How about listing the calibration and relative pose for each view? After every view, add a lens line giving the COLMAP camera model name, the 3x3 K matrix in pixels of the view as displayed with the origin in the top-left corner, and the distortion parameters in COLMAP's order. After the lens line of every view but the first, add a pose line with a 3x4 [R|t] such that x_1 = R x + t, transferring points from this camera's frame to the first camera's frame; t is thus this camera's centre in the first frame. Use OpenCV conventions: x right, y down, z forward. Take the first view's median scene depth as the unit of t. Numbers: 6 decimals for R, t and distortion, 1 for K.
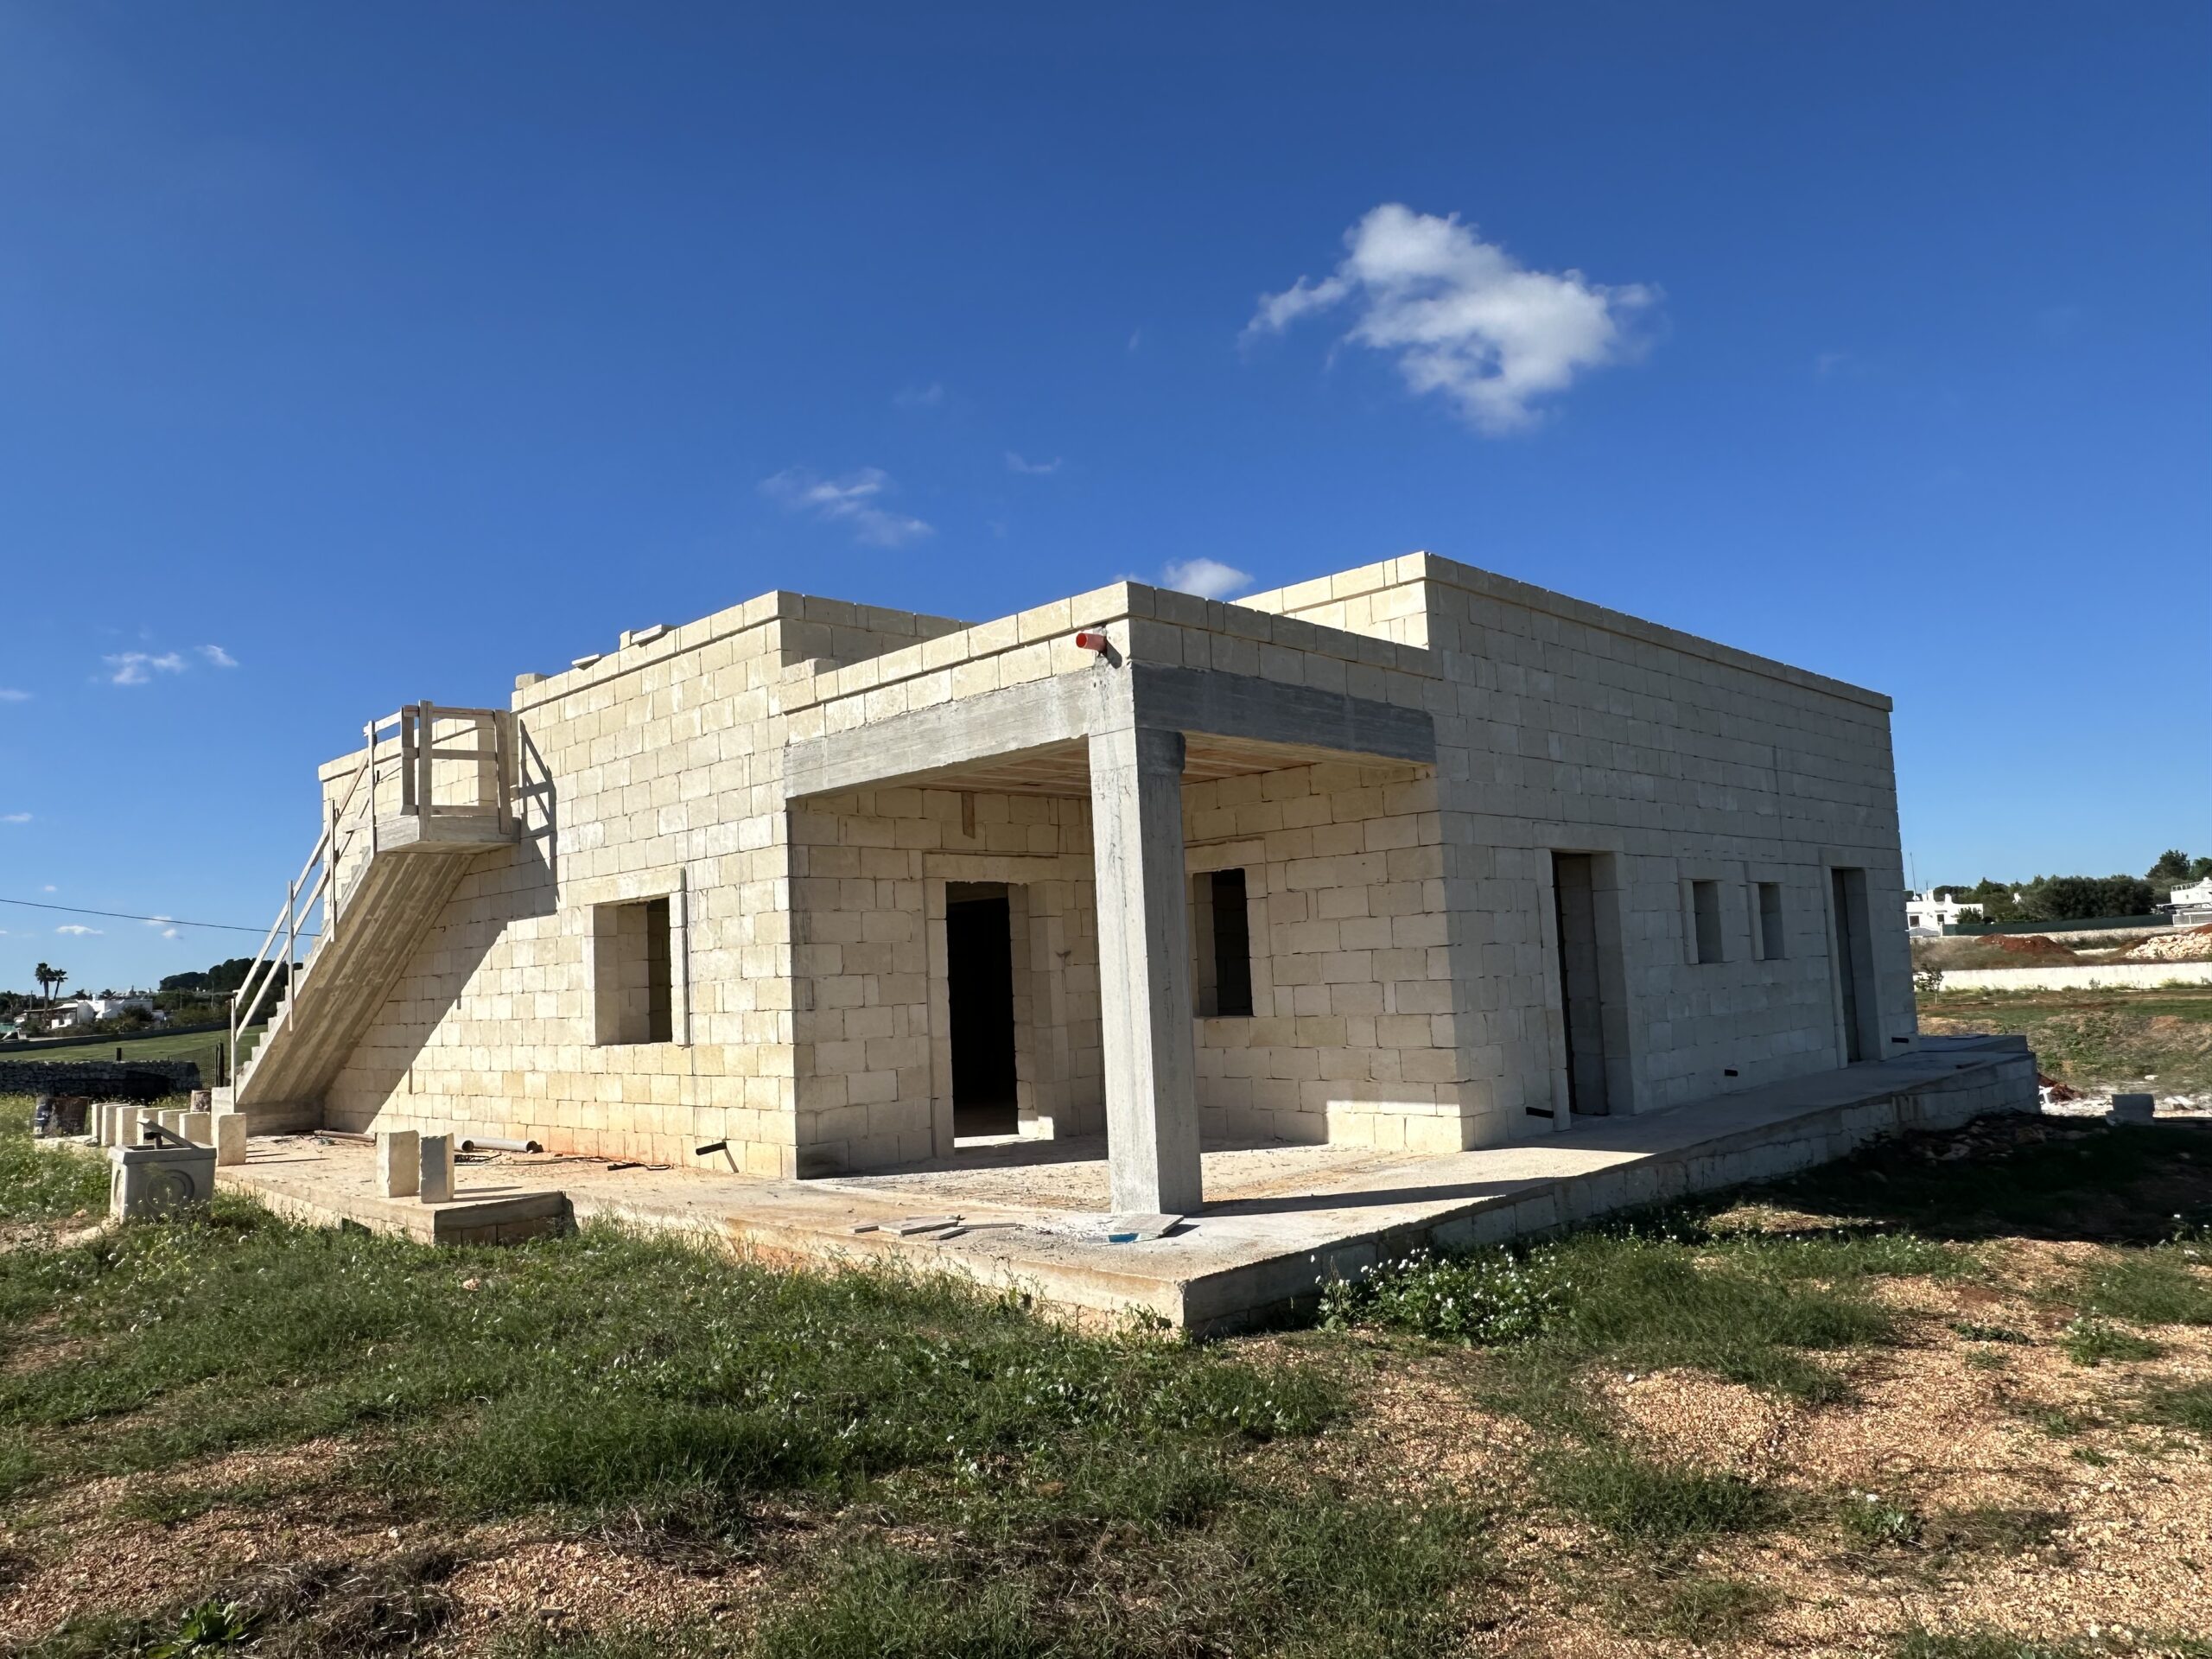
lens RADIAL K [[1494.5, 0, 1094.8], [0, 1494.5, 843.5], [0, 0, 1]] dist [0.001062, 0.000417]
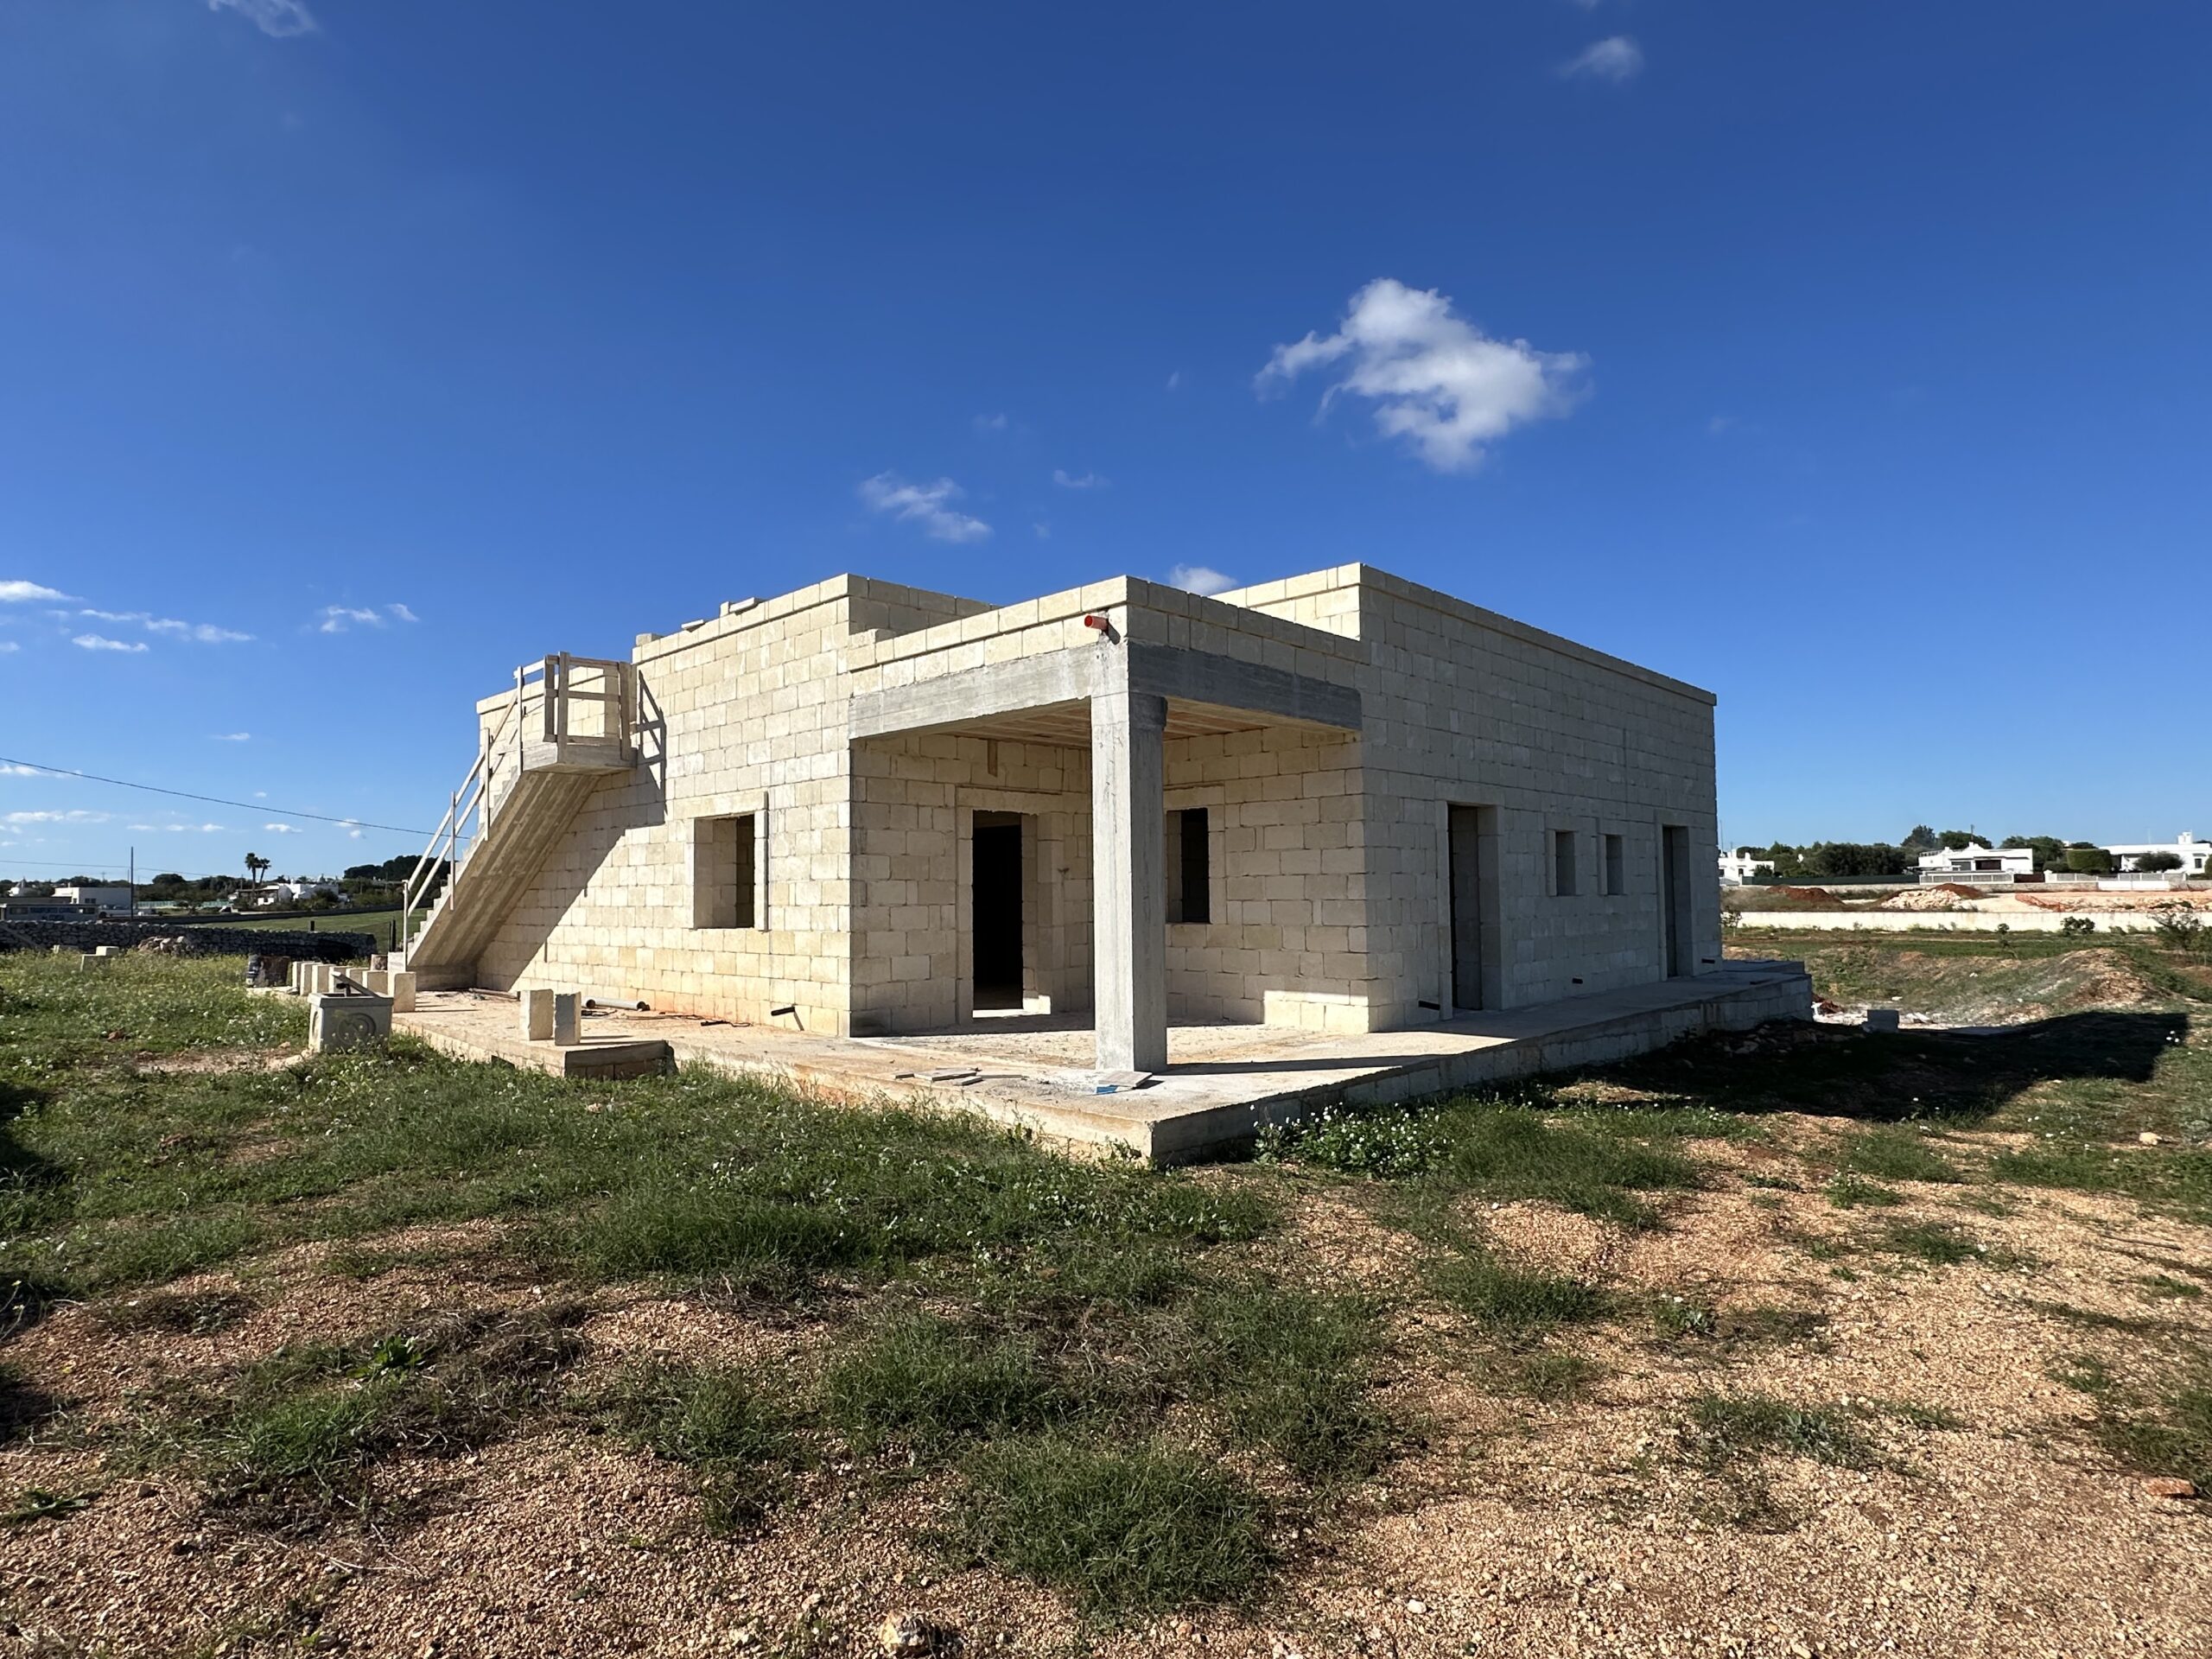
lens RADIAL K [[1172.1, 0, 1099.8], [0, 1172.1, 835.0], [0, 0, 1]] dist [0.001280, -0.000025]
pose [[0.999249, 0.036235, 0.013720, -0.005322], [-0.036736, 0.998593, 0.038254, 0.005466], [-0.012314, -0.038730, 0.999174, 0.000321]]
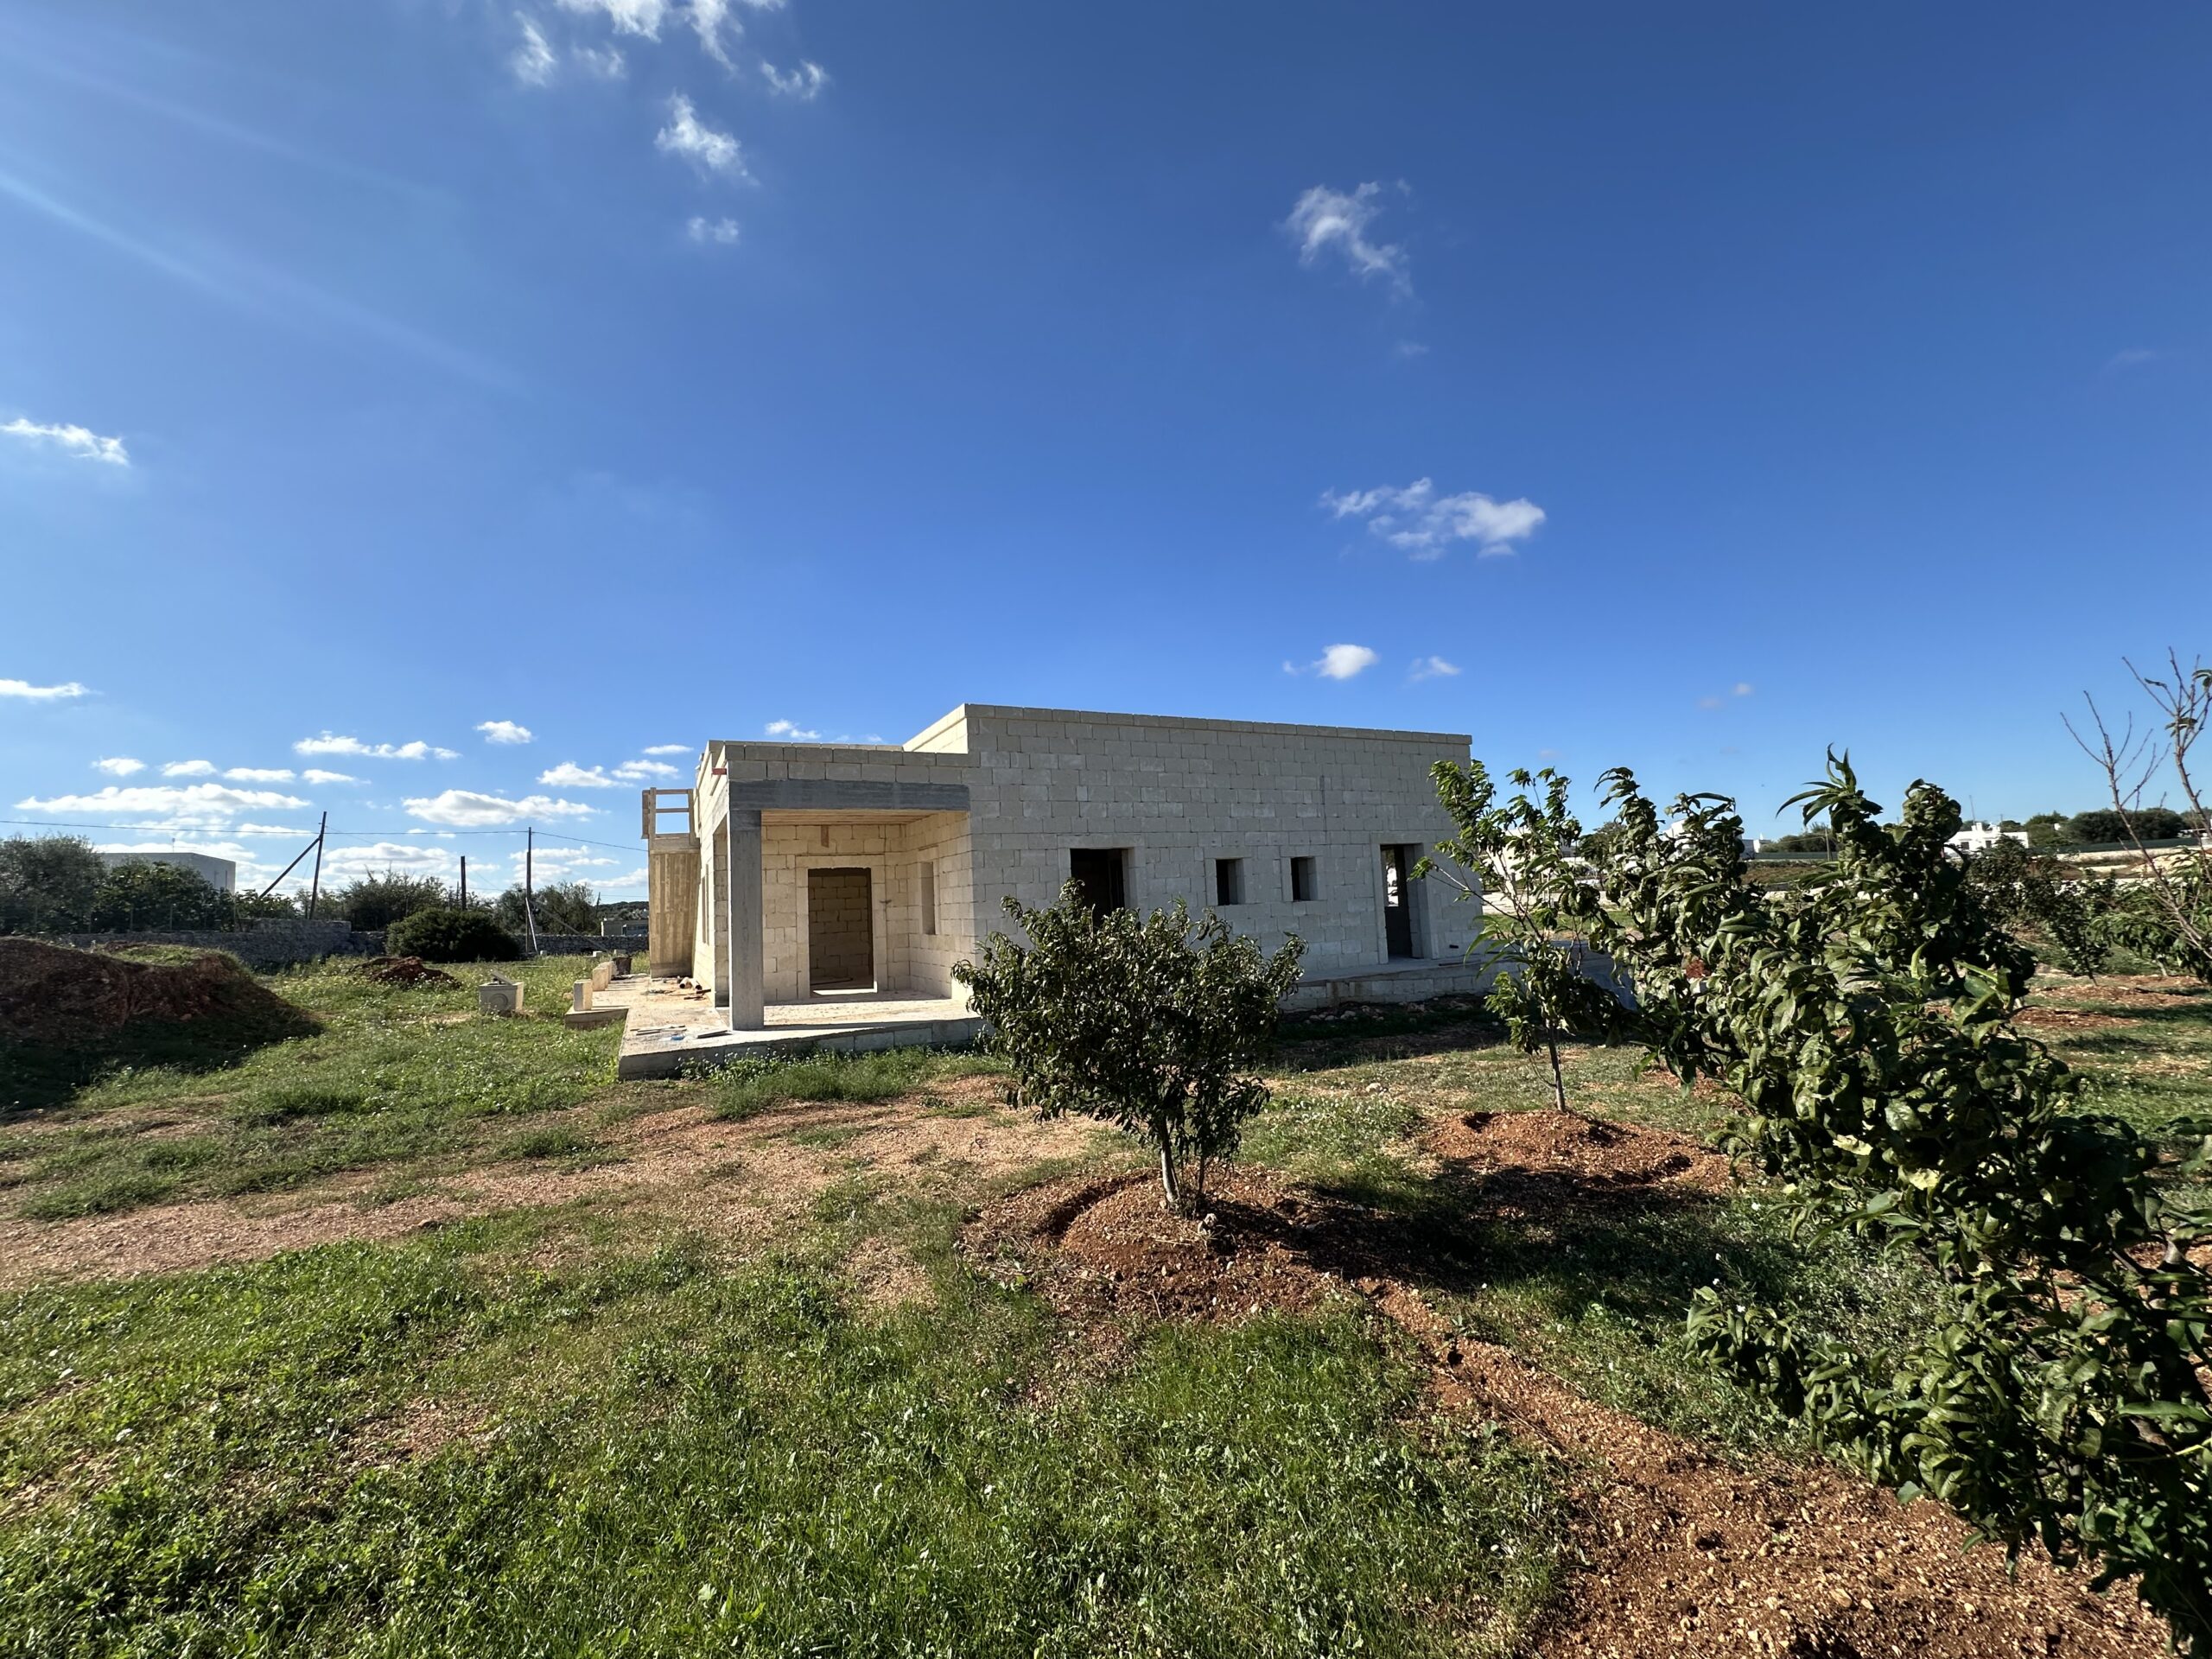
lens RADIAL K [[879.0, 0, 1104.7], [0, 879.0, 829.2], [0, 0, 1]] dist [-0.000643, 0.000418]
pose [[0.950734, -0.025321, -0.308971, 0.759968], [0.032410, 0.999316, 0.017831, -0.043776], [0.308308, -0.026967, 0.950904, -0.056540]]
